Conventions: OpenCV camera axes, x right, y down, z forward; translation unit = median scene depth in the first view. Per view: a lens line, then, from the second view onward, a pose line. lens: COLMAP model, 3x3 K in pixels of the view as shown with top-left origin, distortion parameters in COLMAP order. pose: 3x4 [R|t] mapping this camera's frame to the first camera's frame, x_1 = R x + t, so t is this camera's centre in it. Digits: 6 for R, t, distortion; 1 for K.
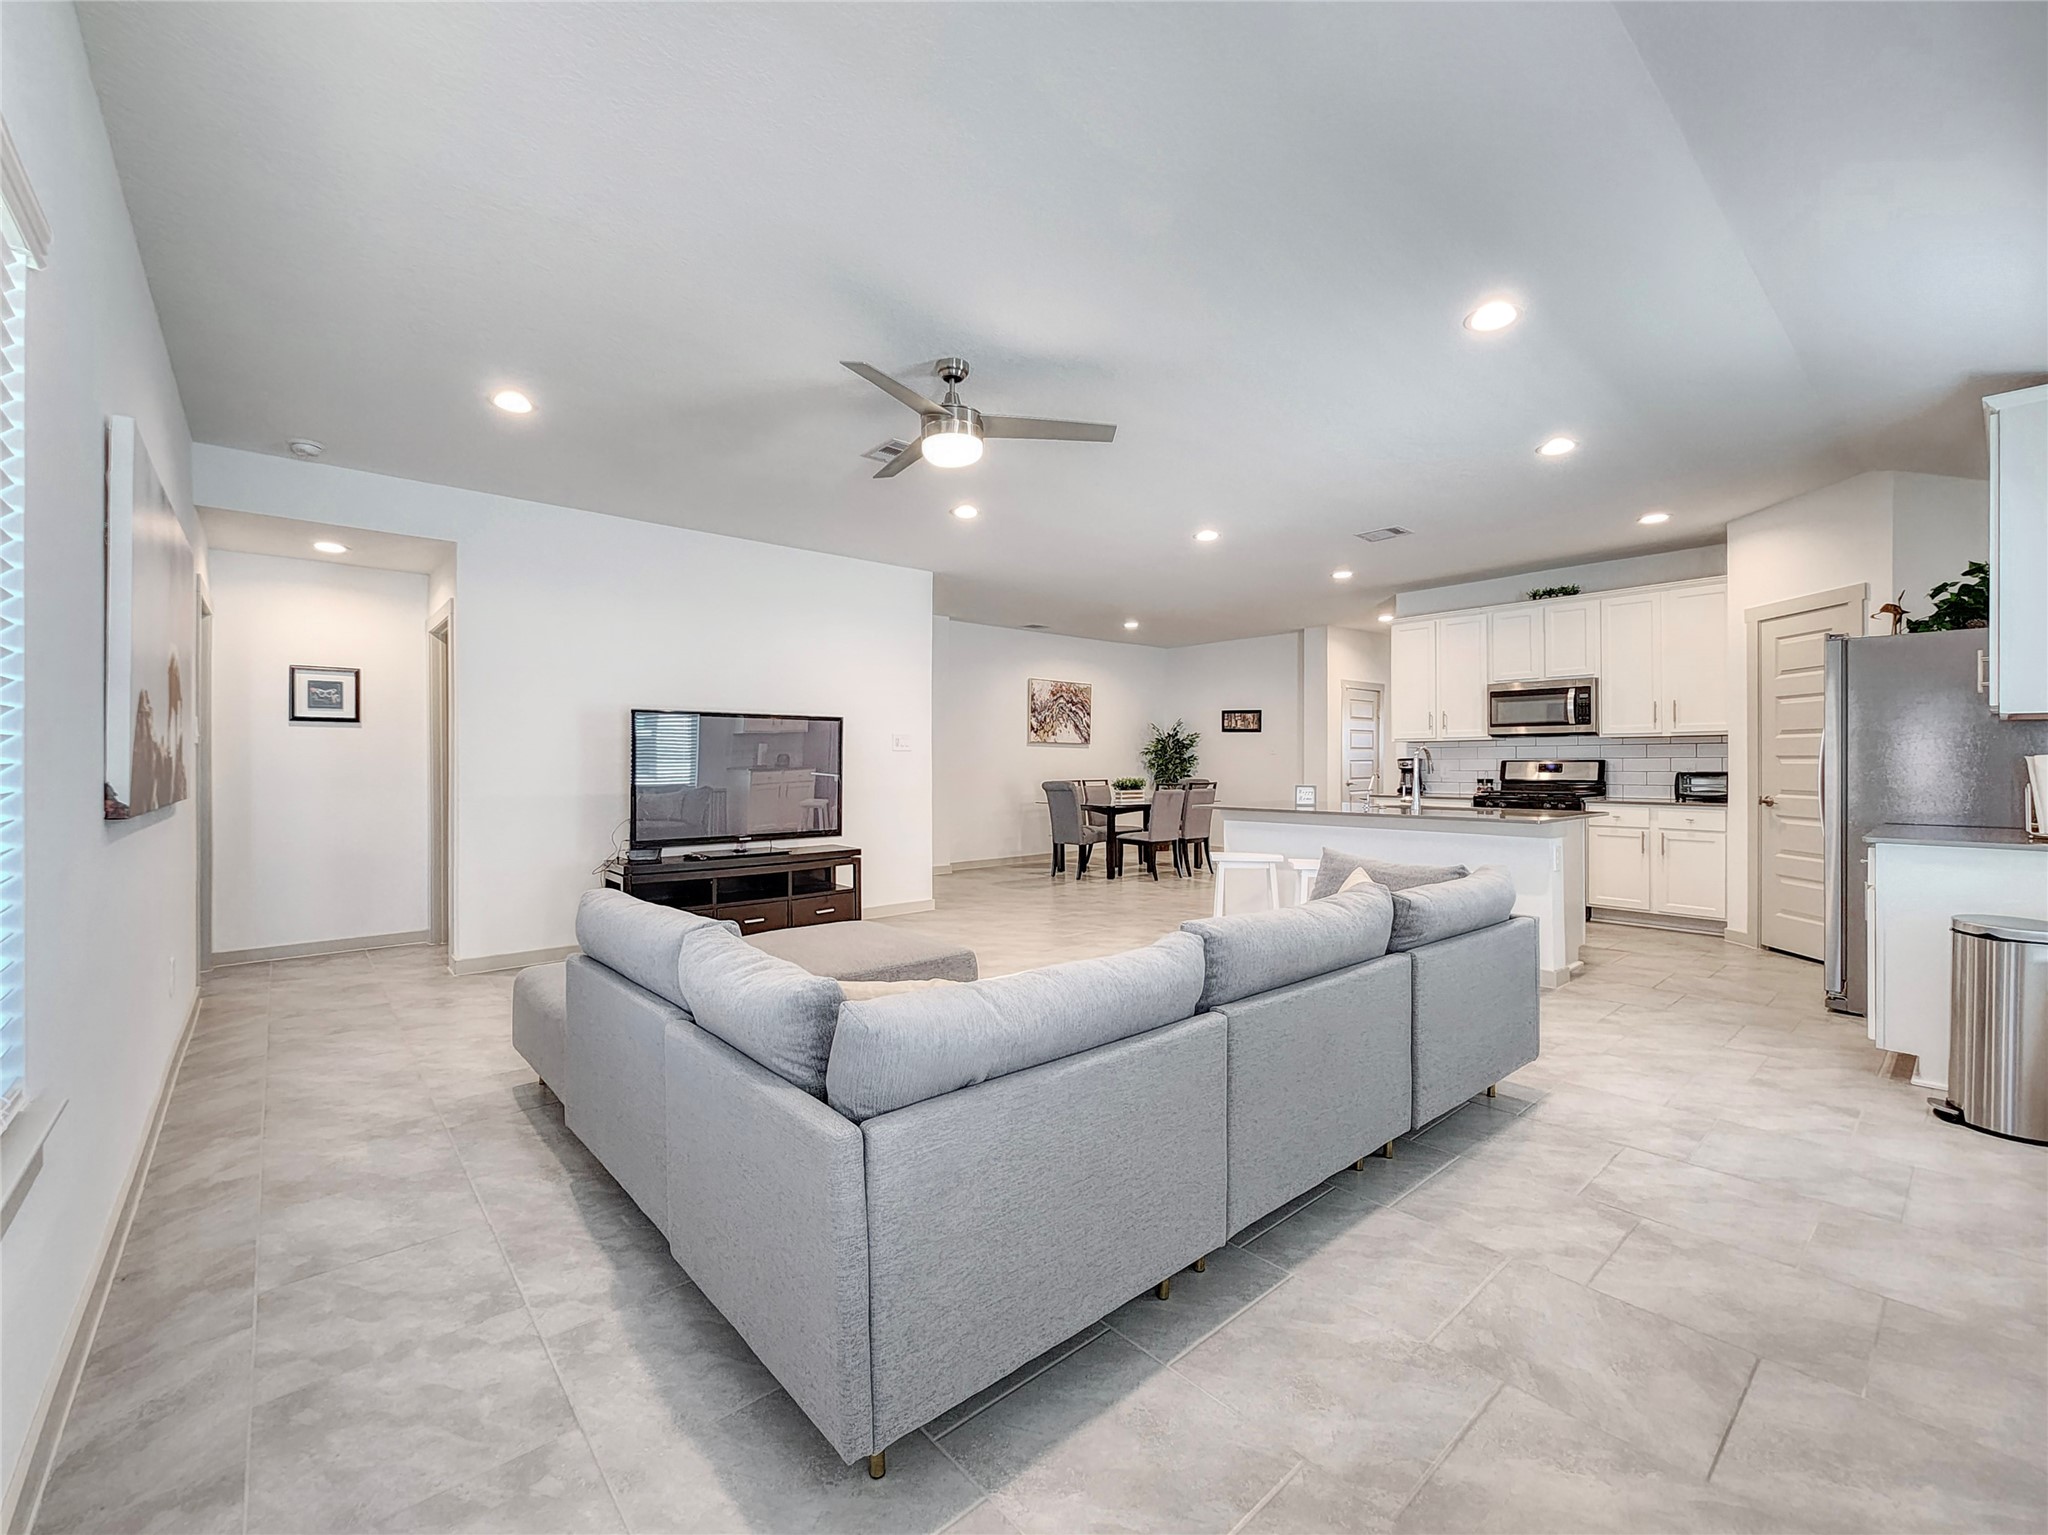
lens RADIAL K [[855.3, 0, 1010.9], [0, 855.3, 760.4], [0, 0, 1]] dist [-0.003740, 0.000282]
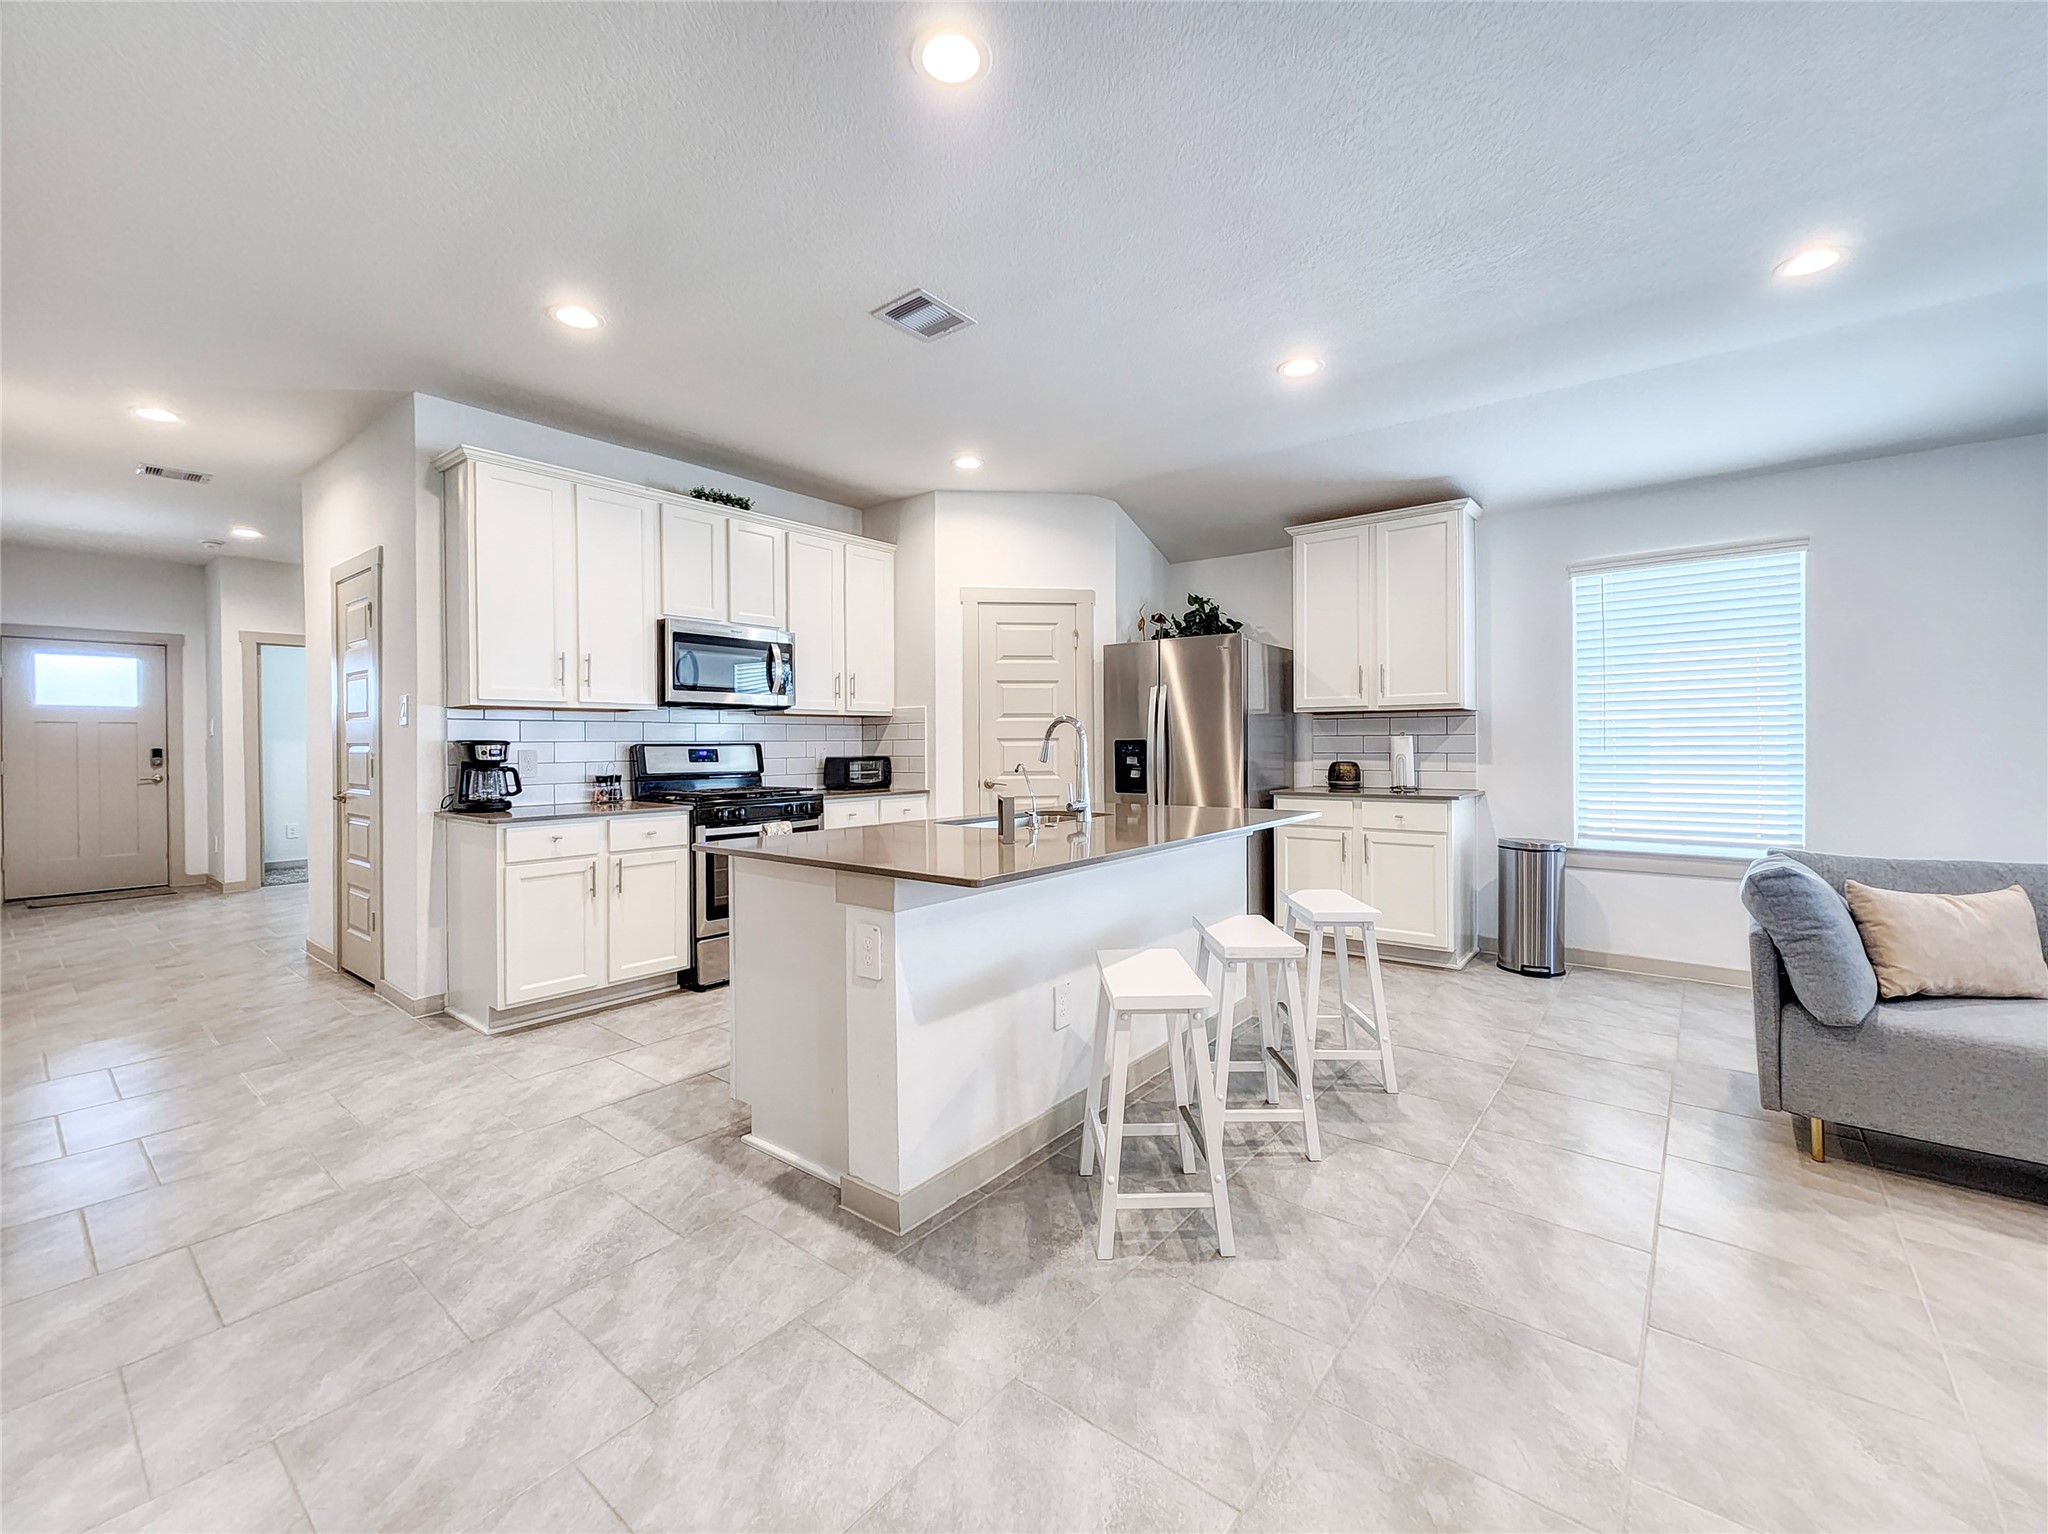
lens RADIAL K [[855.3, 0, 1019.8], [0, 855.3, 745.9], [0, 0, 1]] dist [-0.003740, 0.000282]
pose [[-0.185606, 0.004379, 0.982614, -0.057536], [0.004636, 0.999983, -0.003581, 0.003616], [-0.982613, 0.003891, -0.185623, 0.595179]]
